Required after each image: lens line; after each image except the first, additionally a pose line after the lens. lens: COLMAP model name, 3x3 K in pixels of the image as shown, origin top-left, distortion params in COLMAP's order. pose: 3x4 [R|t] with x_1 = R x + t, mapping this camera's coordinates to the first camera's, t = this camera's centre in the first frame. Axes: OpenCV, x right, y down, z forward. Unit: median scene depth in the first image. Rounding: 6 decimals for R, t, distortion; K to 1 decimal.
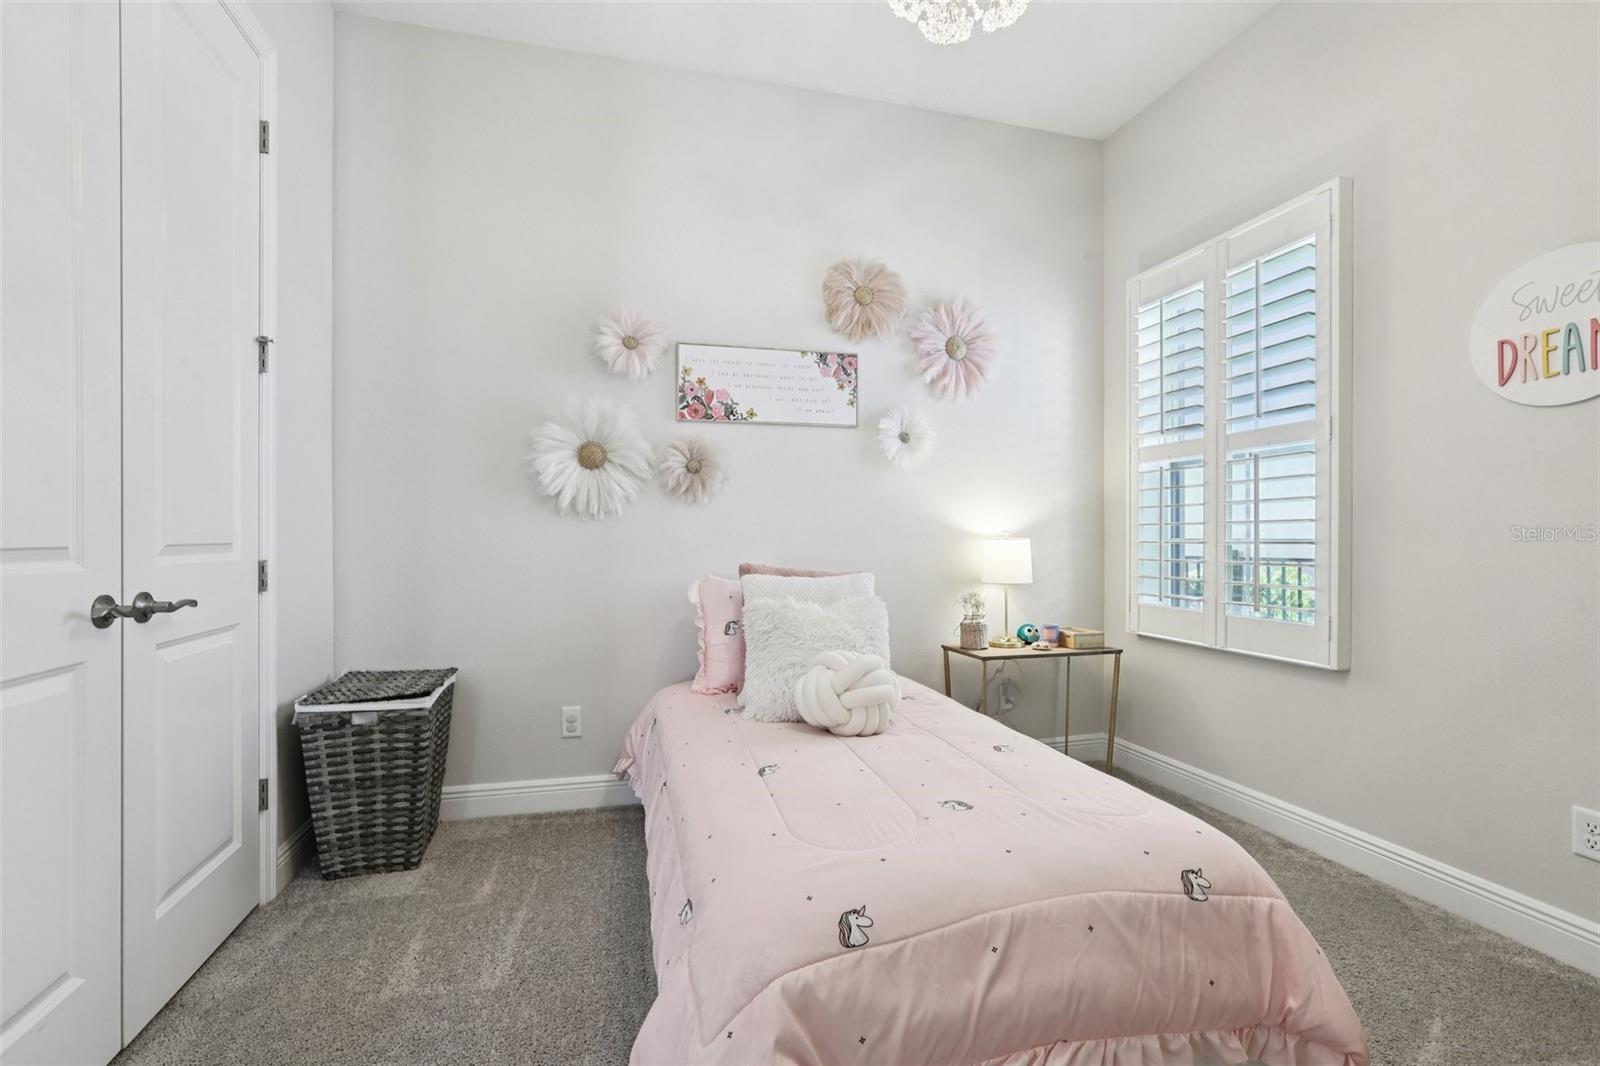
lens RADIAL K [[733.7, 0, 785.9], [0, 733.7, 540.2], [0, 0, 1]] dist [-0.043260, 0.016341]
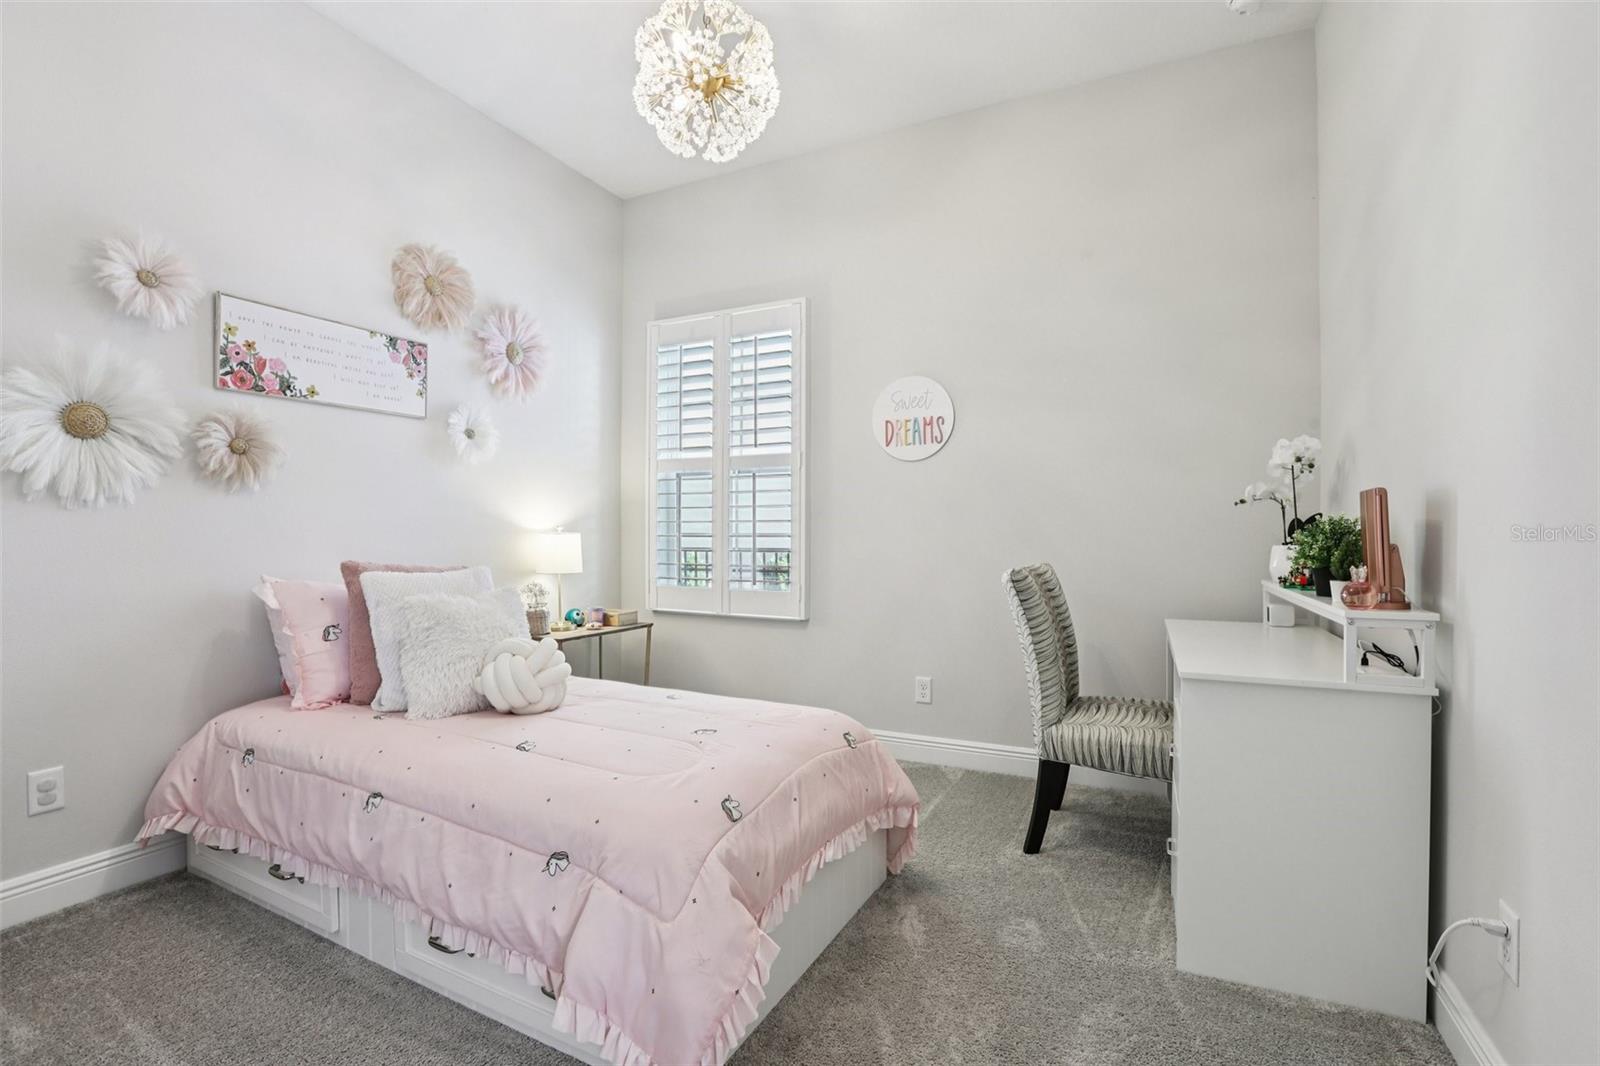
lens RADIAL K [[733.7, 0, 809.0], [0, 733.7, 531.6], [0, 0, 1]] dist [-0.043260, 0.016341]
pose [[0.653963, 0.001823, 0.756525, -0.303672], [-0.000927, 0.999998, -0.001609, -0.003193], [-0.756526, 0.000350, 0.653963, -0.018400]]
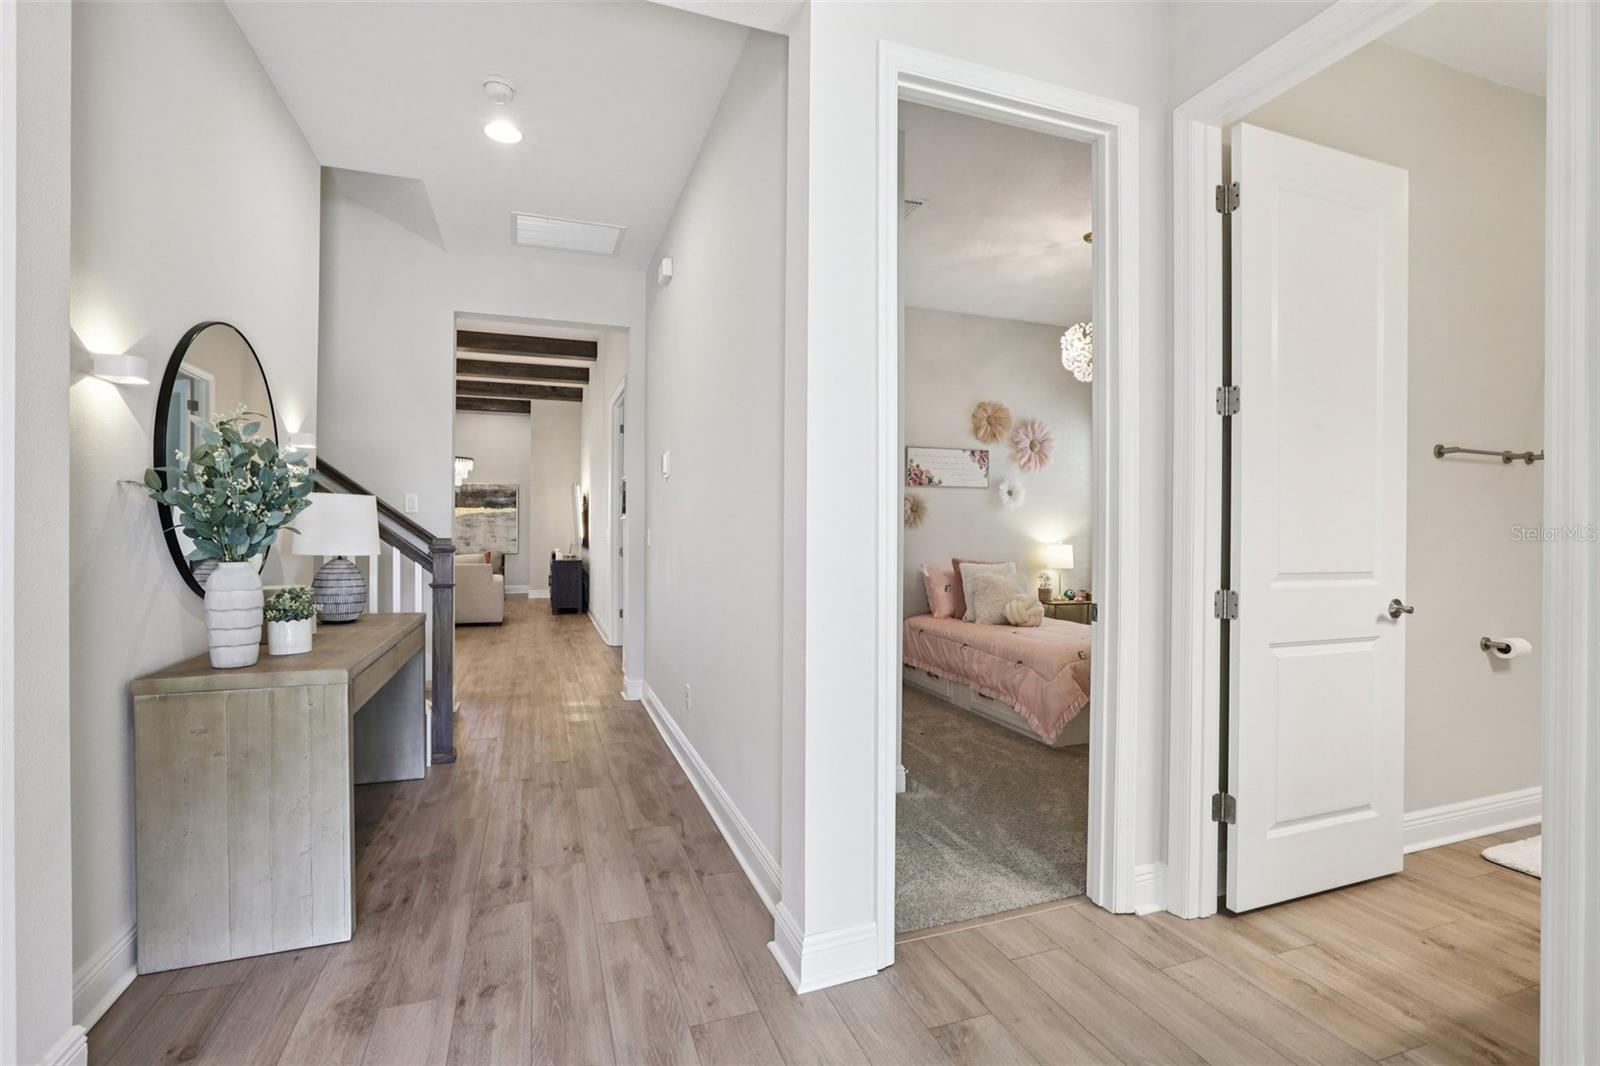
lens RADIAL K [[733.7, 0, 787.6], [0, 733.7, 533.2], [0, 0, 1]] dist [-0.043260, 0.016341]
pose [[0.997063, 0.006773, 0.076287, -0.591419], [-0.006866, 0.999976, 0.000954, -0.032395], [-0.076279, -0.001475, 0.997085, -0.914497]]
